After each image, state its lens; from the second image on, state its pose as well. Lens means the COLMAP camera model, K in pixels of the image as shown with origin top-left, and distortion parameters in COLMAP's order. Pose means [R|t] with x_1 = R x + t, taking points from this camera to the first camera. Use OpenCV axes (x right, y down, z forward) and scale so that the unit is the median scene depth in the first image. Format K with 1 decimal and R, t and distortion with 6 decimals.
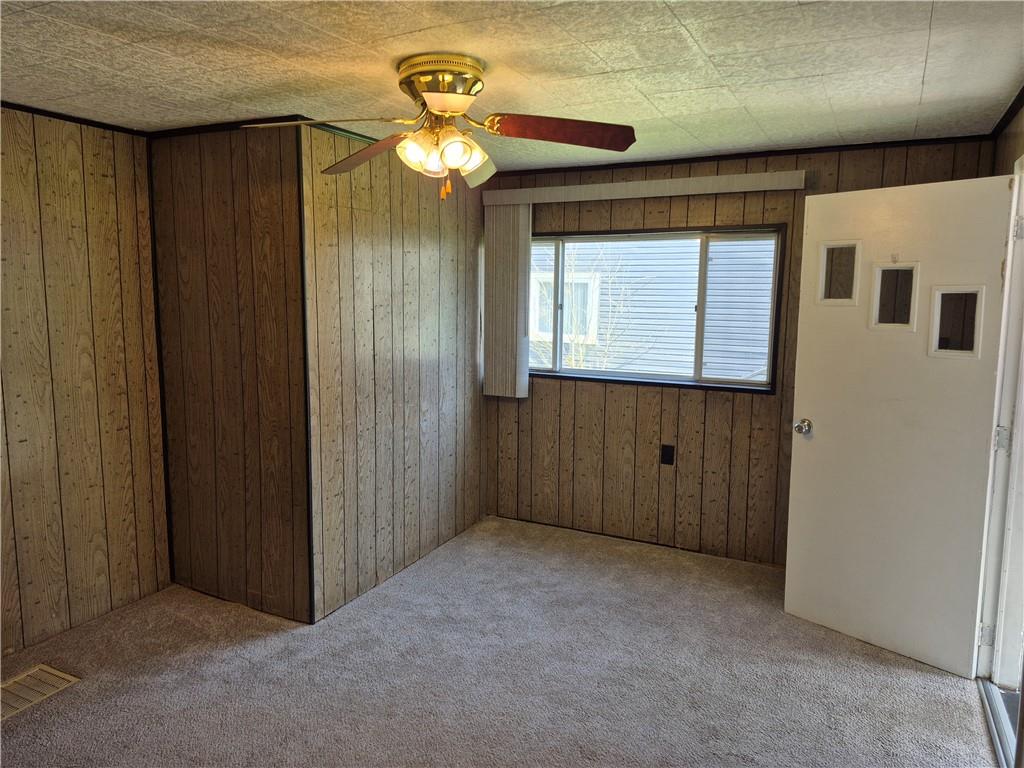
lens RADIAL K [[704.0, 0, 509.1], [0, 704.0, 381.6], [0, 0, 1]] dist [0.059417, -0.061601]
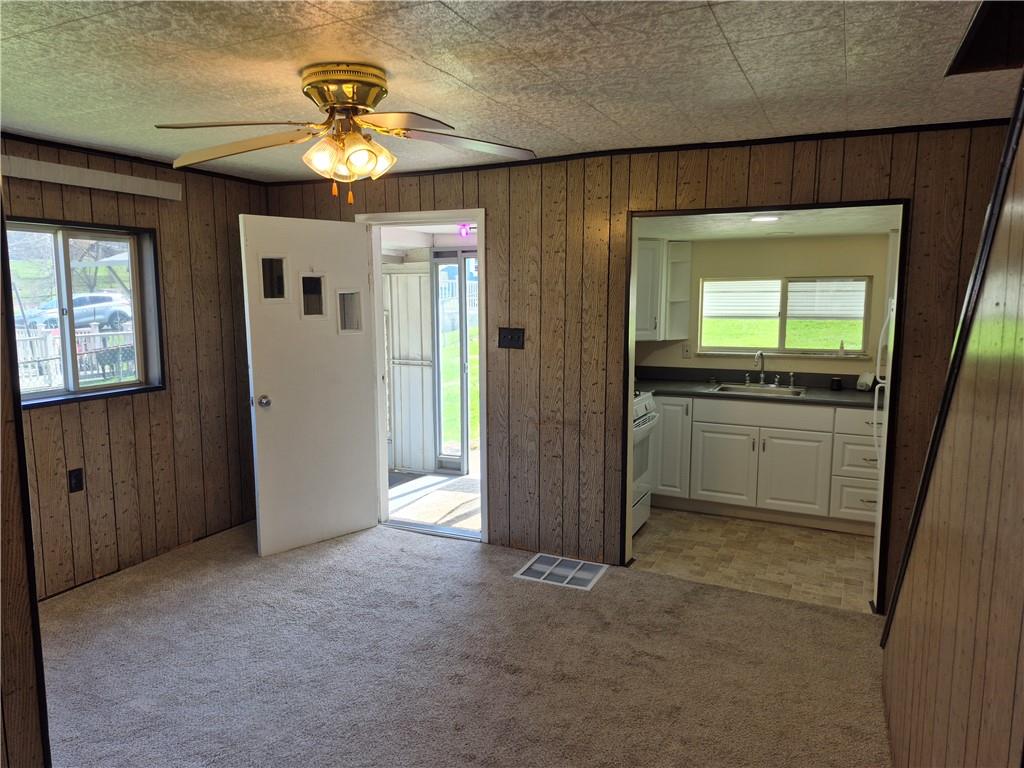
lens RADIAL K [[704.5, 0, 500.3], [0, 704.5, 380.5], [0, 0, 1]] dist [0.060394, -0.062541]
pose [[-0.043683, -0.133822, 0.990042, -0.849272], [0.128534, 0.981999, 0.138406, -0.093588], [-0.990743, 0.133300, -0.025696, 0.633489]]
